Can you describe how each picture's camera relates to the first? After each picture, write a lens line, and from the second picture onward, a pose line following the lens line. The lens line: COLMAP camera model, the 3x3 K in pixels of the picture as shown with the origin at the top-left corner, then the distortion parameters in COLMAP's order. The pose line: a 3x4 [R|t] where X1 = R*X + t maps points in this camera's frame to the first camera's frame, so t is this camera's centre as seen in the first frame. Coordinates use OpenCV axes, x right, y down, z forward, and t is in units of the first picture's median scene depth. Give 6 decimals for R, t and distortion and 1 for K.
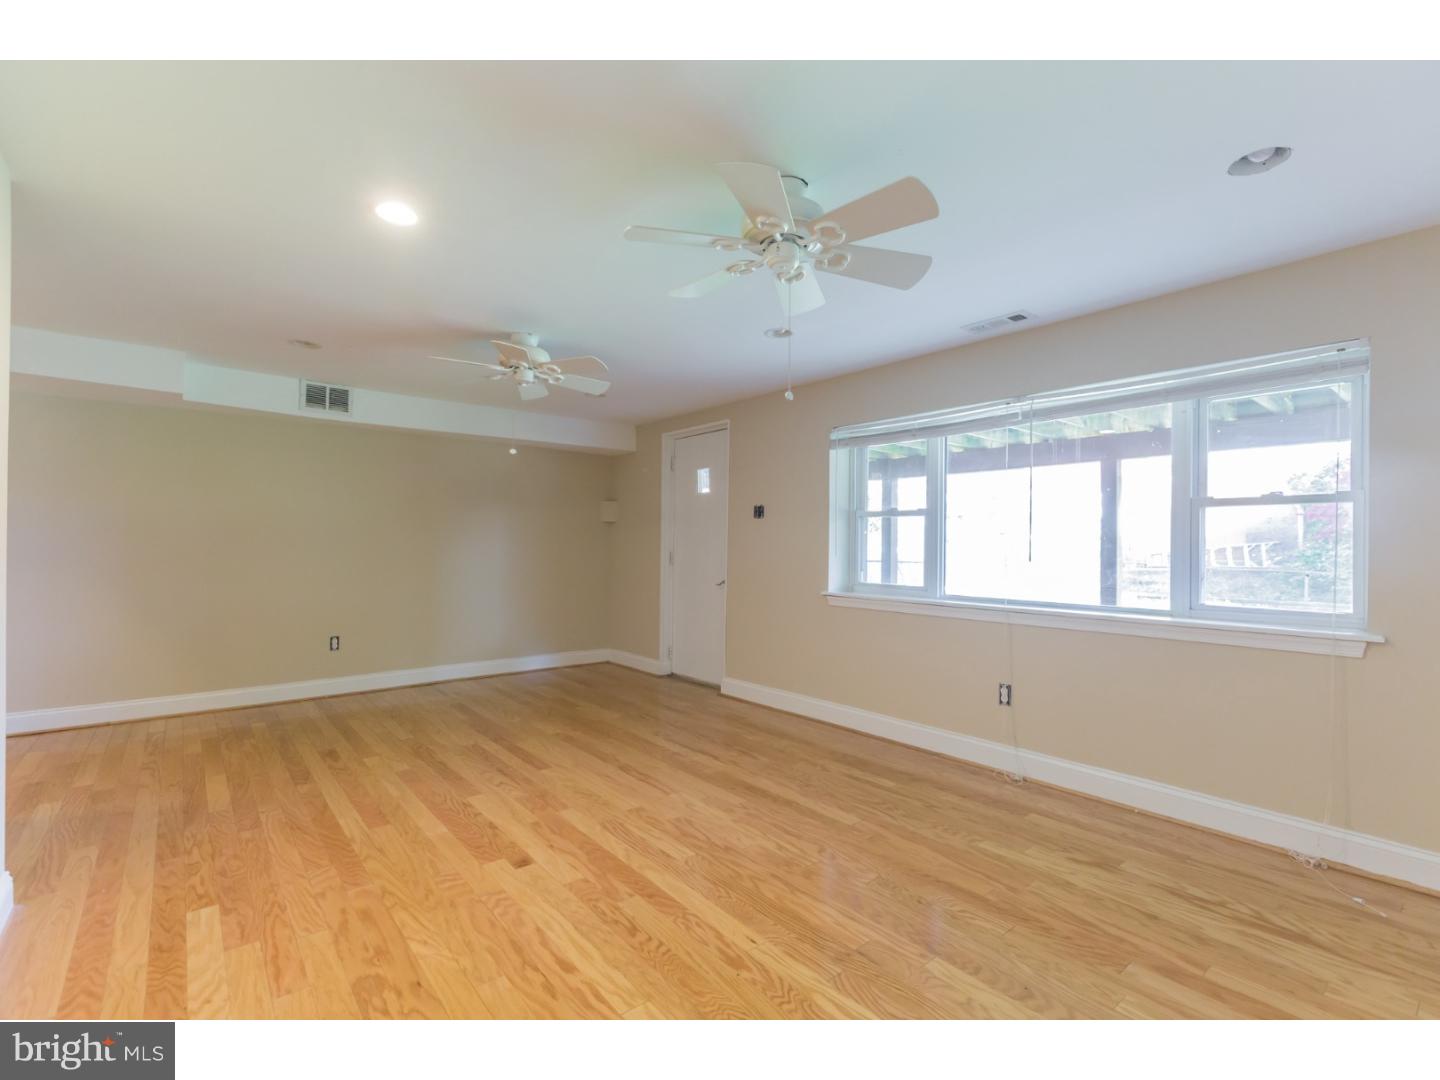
lens RADIAL K [[663.3, 0, 727.2], [0, 663.3, 535.0], [0, 0, 1]] dist [0.001884, -0.001245]
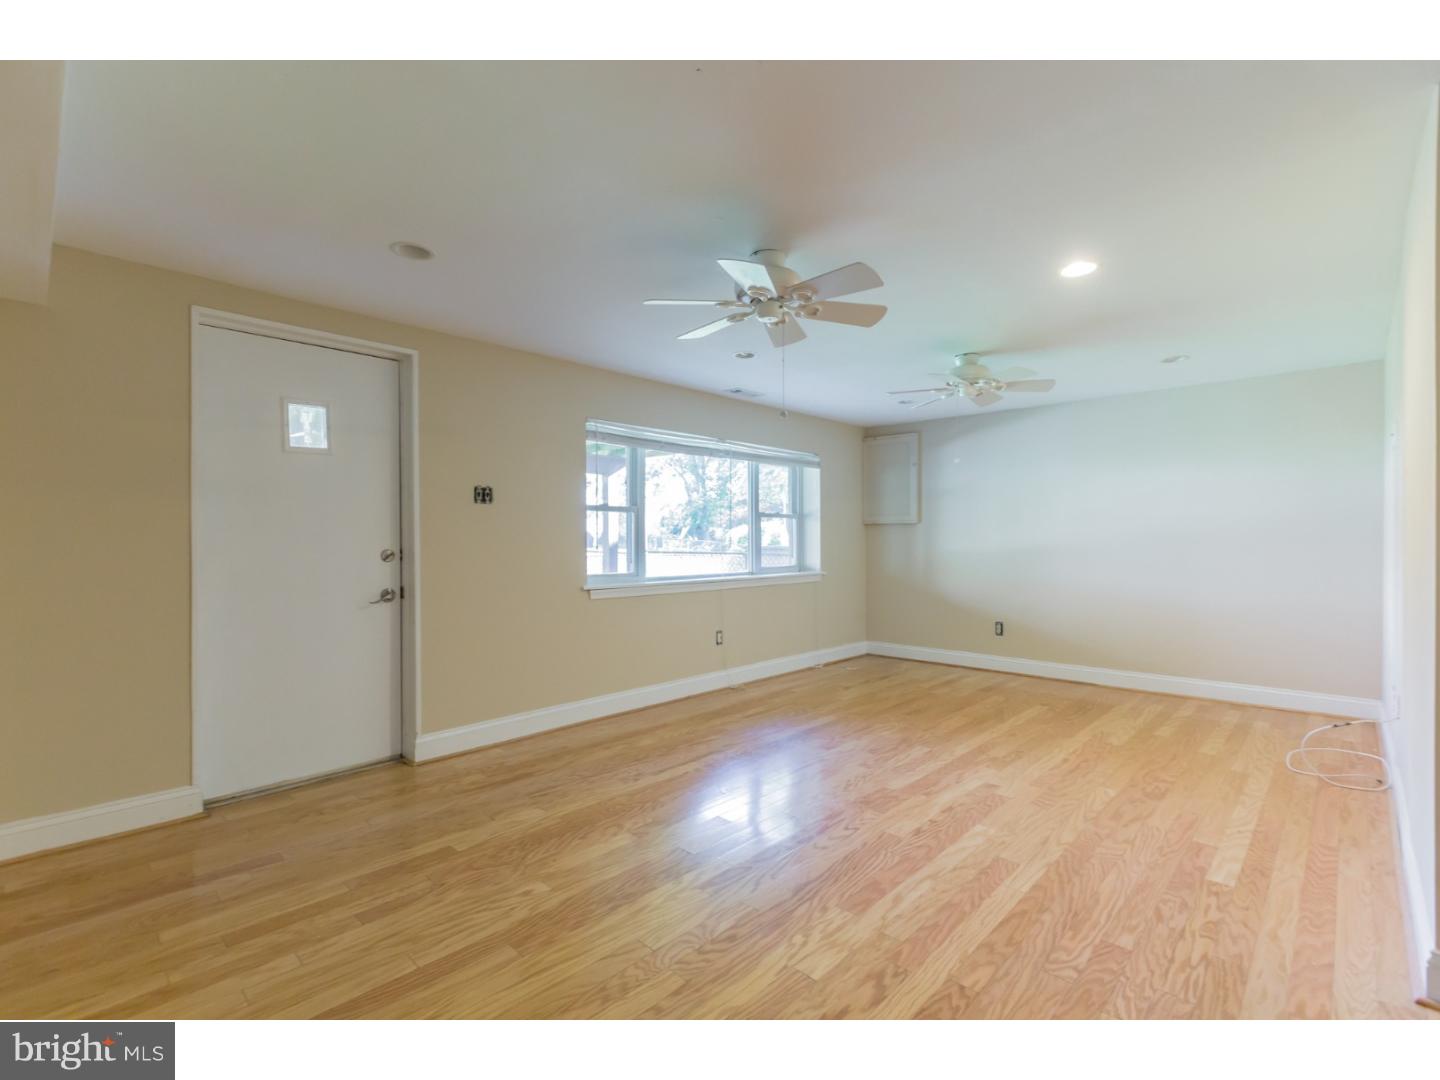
lens RADIAL K [[663.3, 0, 727.2], [0, 663.3, 535.0], [0, 0, 1]] dist [0.001884, -0.001245]
pose [[-0.124581, -0.001923, 0.992208, -1.249890], [-0.015526, 0.999879, -0.000012, 0.010886], [-0.992088, -0.015406, -0.124596, 1.376177]]
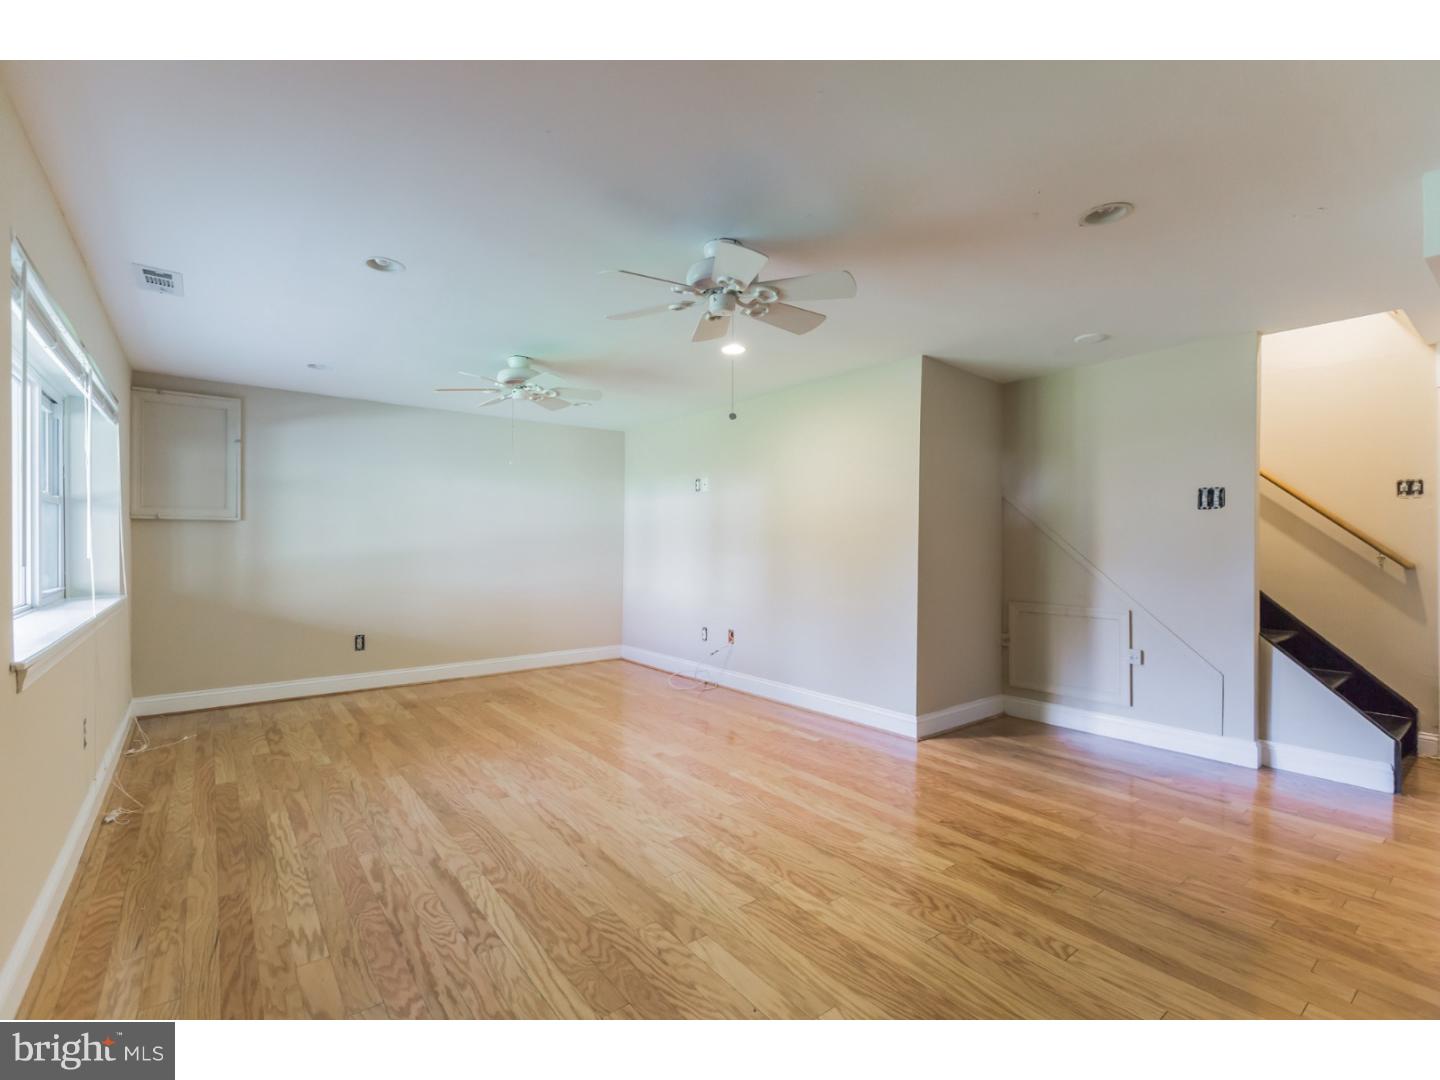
lens RADIAL K [[650.8, 0, 720.0], [0, 650.8, 540.0], [0, 0, 1]] dist [0.000862, 0.000581]
pose [[-0.999612, -0.012078, 0.025093, -0.390815], [-0.012599, 0.999706, -0.020726, 0.027152], [-0.024835, -0.021034, -0.999470, 2.042560]]
